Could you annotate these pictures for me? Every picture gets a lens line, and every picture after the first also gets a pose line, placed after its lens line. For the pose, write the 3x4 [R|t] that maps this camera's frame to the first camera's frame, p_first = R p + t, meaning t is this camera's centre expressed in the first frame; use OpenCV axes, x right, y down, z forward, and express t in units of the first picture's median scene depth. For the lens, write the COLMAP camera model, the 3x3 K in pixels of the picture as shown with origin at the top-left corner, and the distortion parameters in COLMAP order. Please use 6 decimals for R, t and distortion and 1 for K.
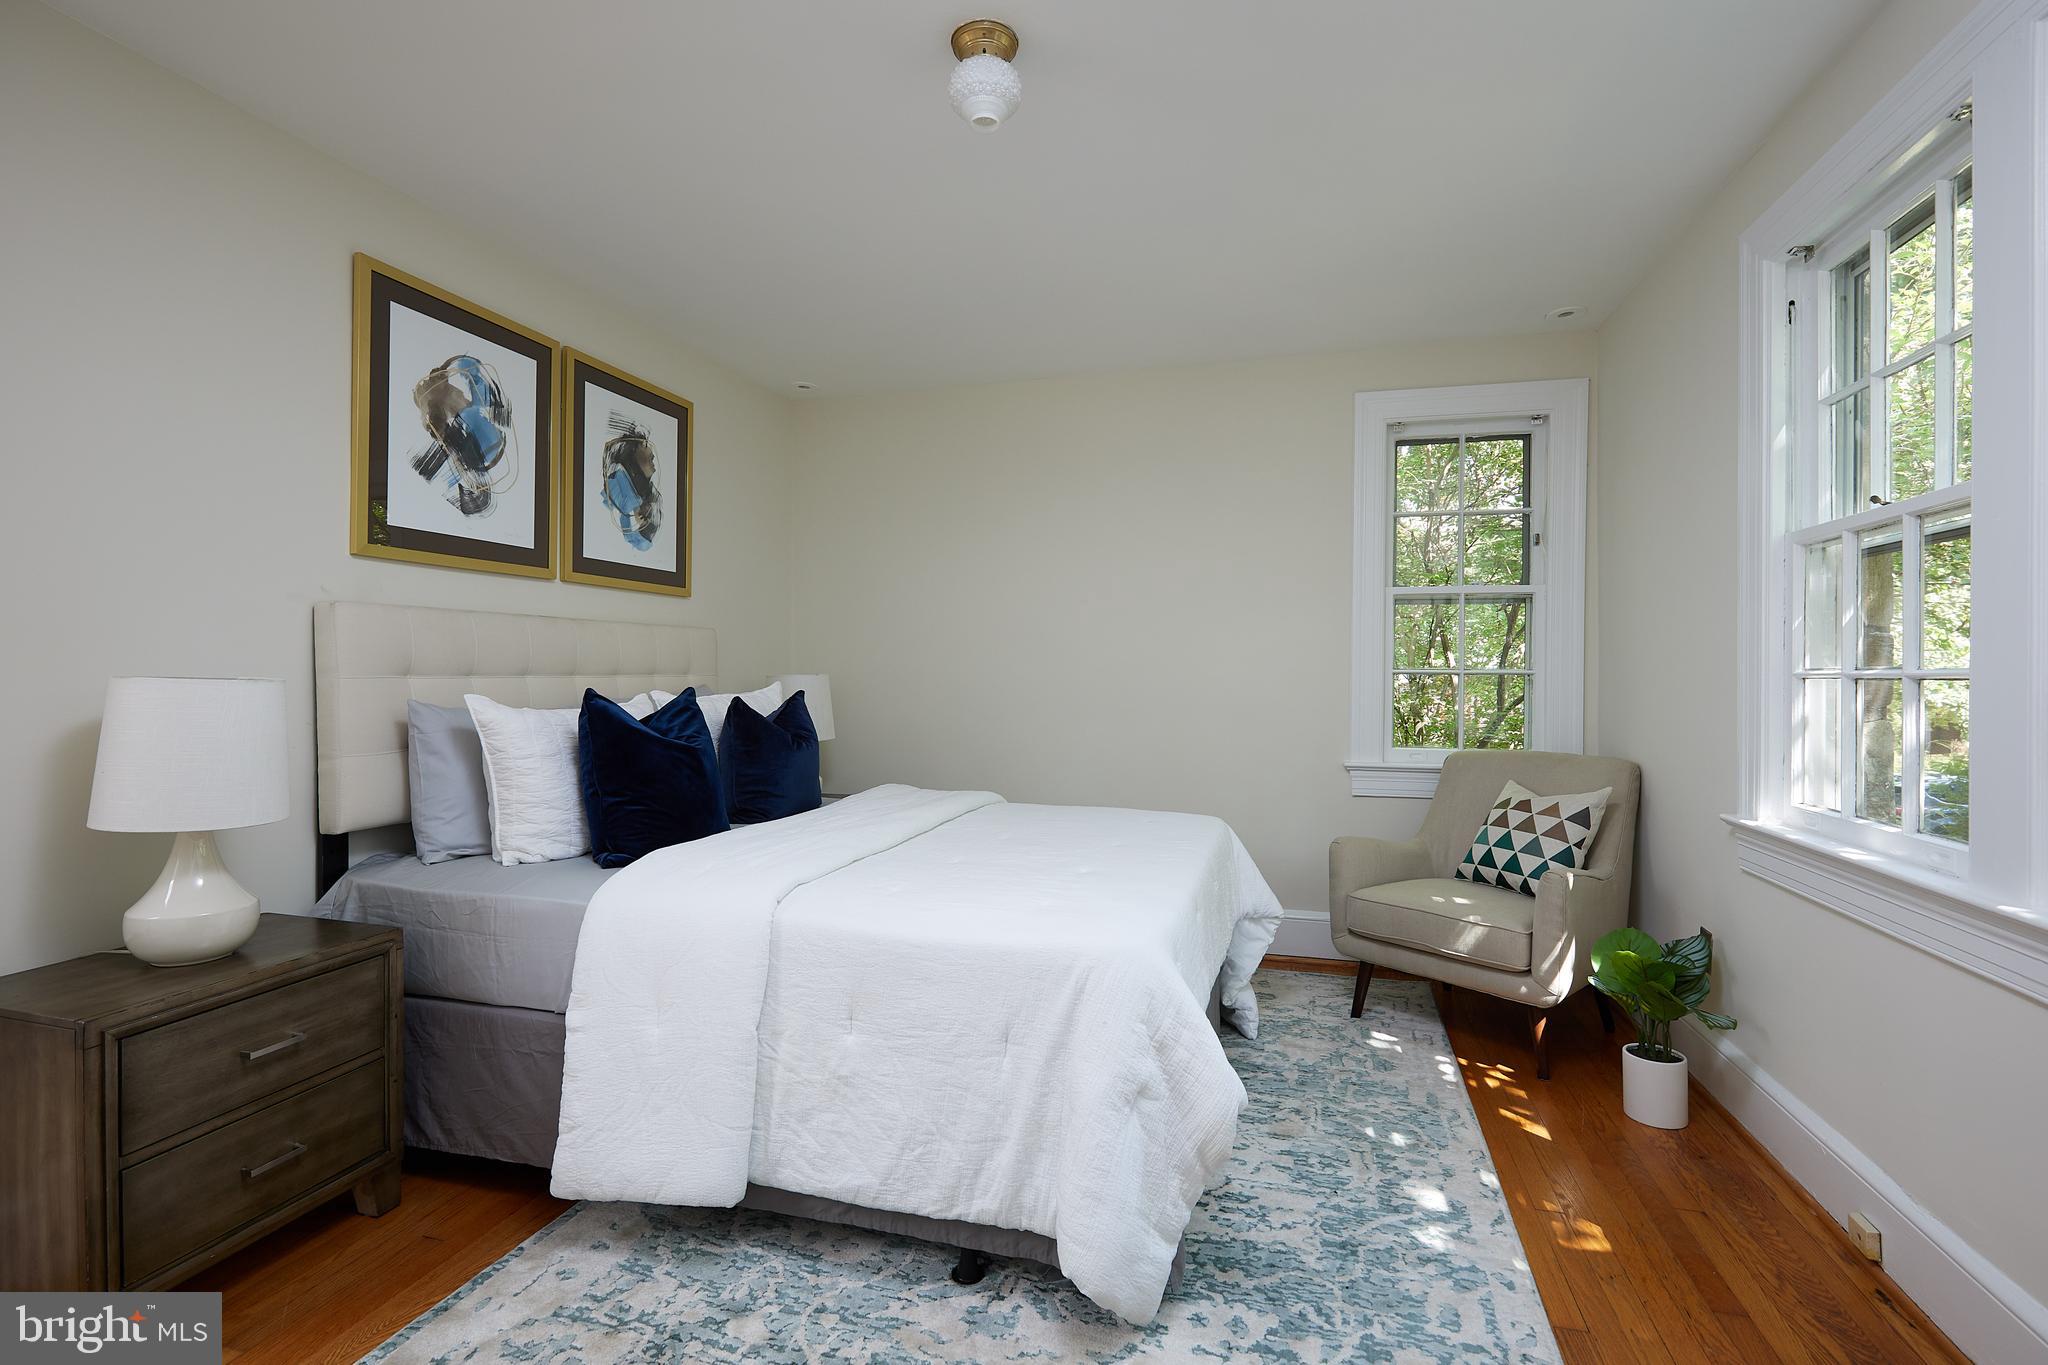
lens RADIAL K [[931.9, 0, 1024.0], [0, 931.9, 678.4], [0, 0, 1]] dist [0.003689, -0.000900]
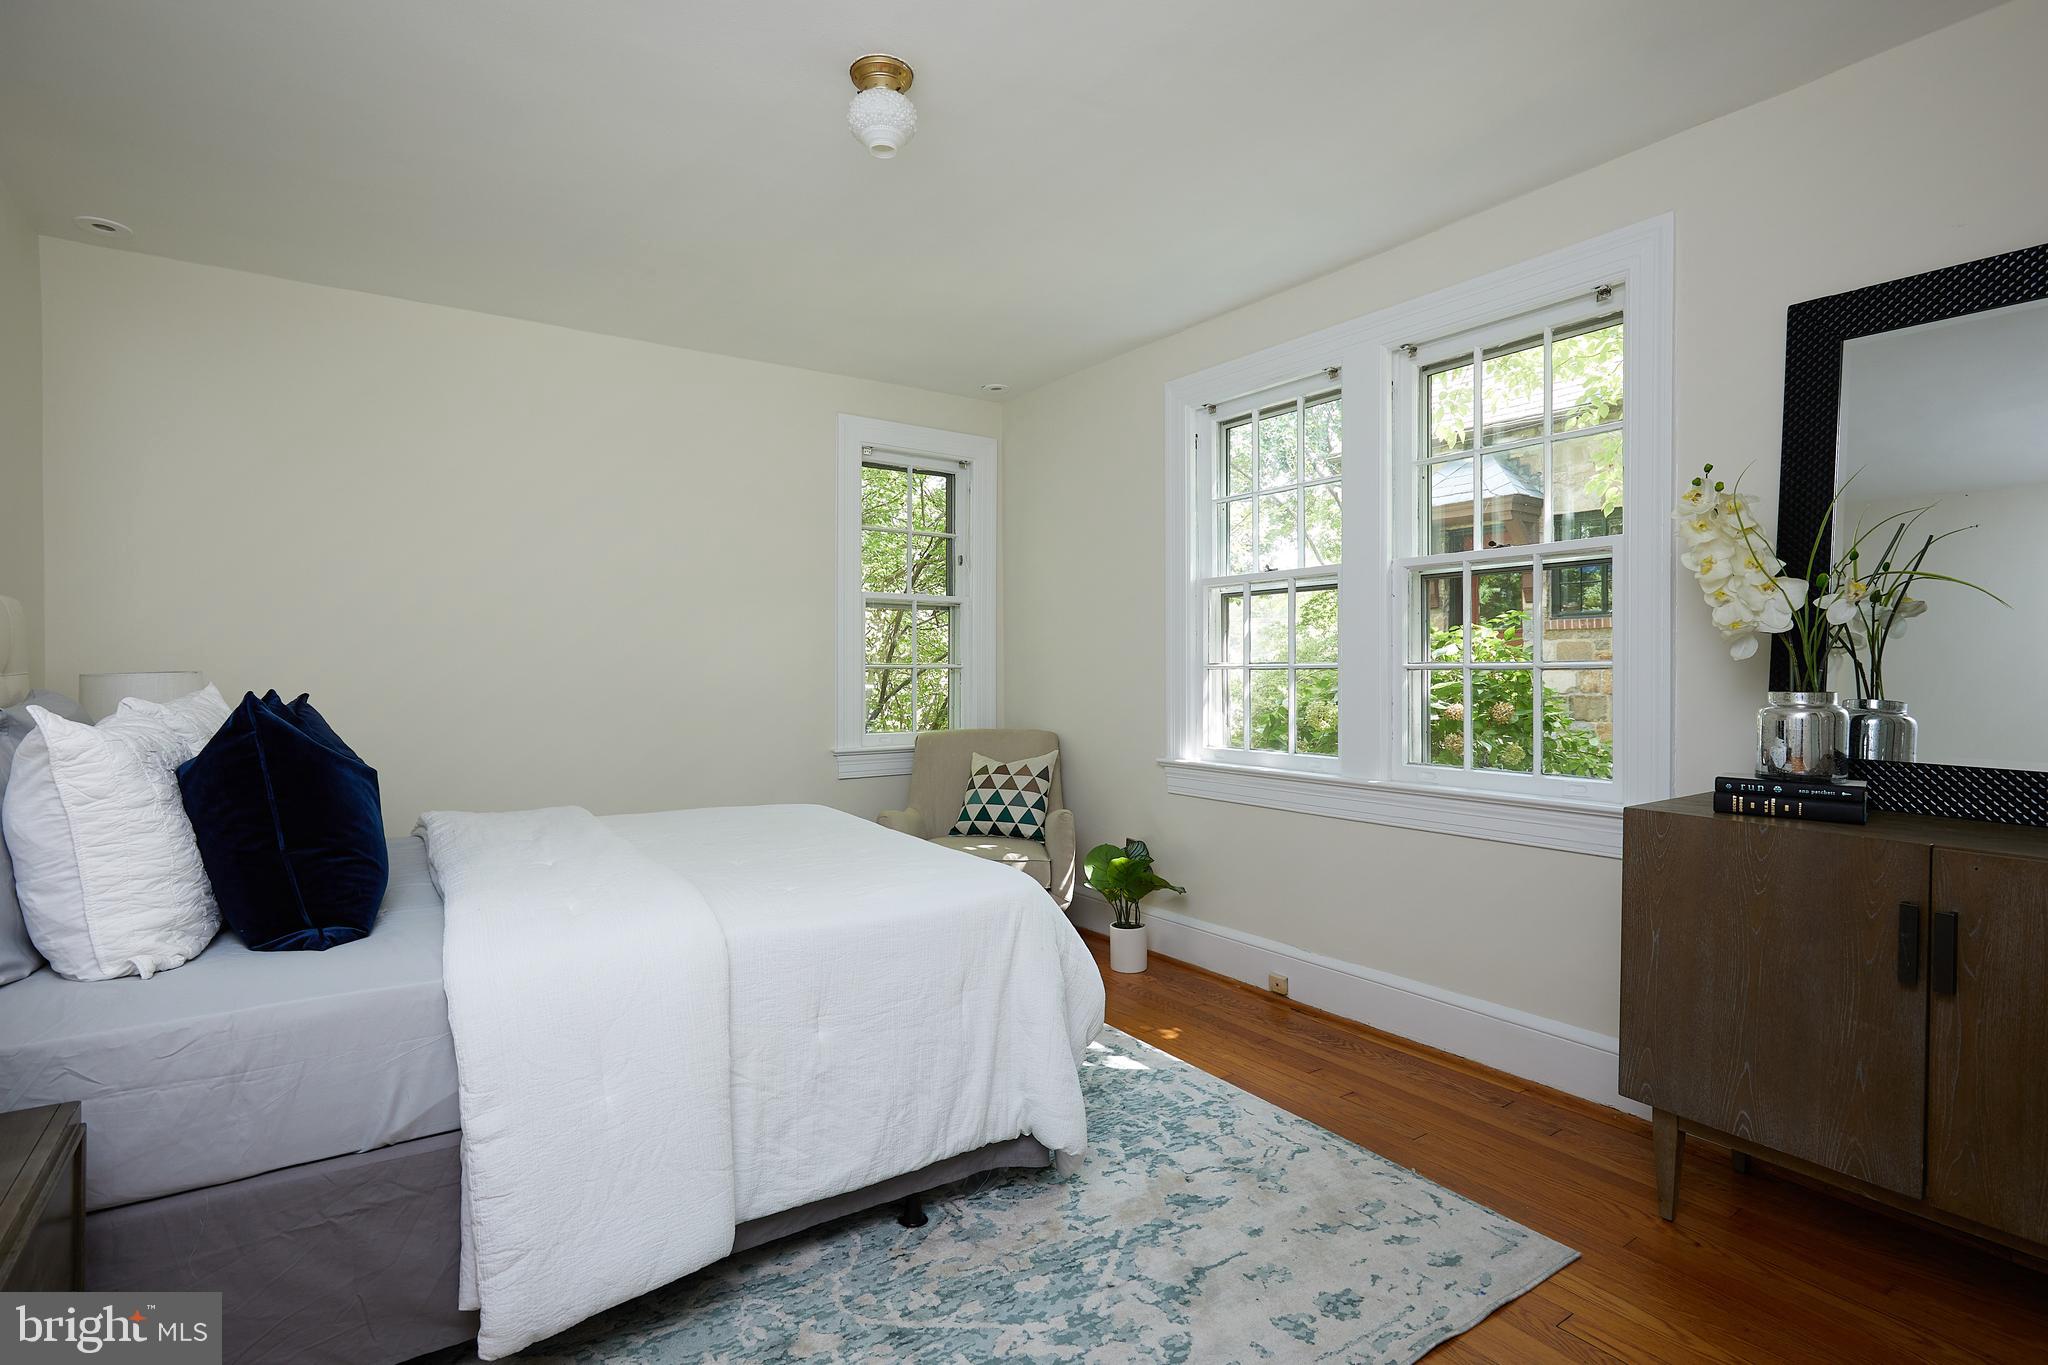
lens RADIAL K [[1014.7, 0, 1022.1], [0, 1014.7, 674.6], [0, 0, 1]] dist [-0.000550, 0.000198]
pose [[0.636923, -0.008904, 0.770876, -0.838741], [0.010864, 0.999938, 0.002574, 0.003360], [-0.770851, 0.006735, 0.636980, 0.140900]]
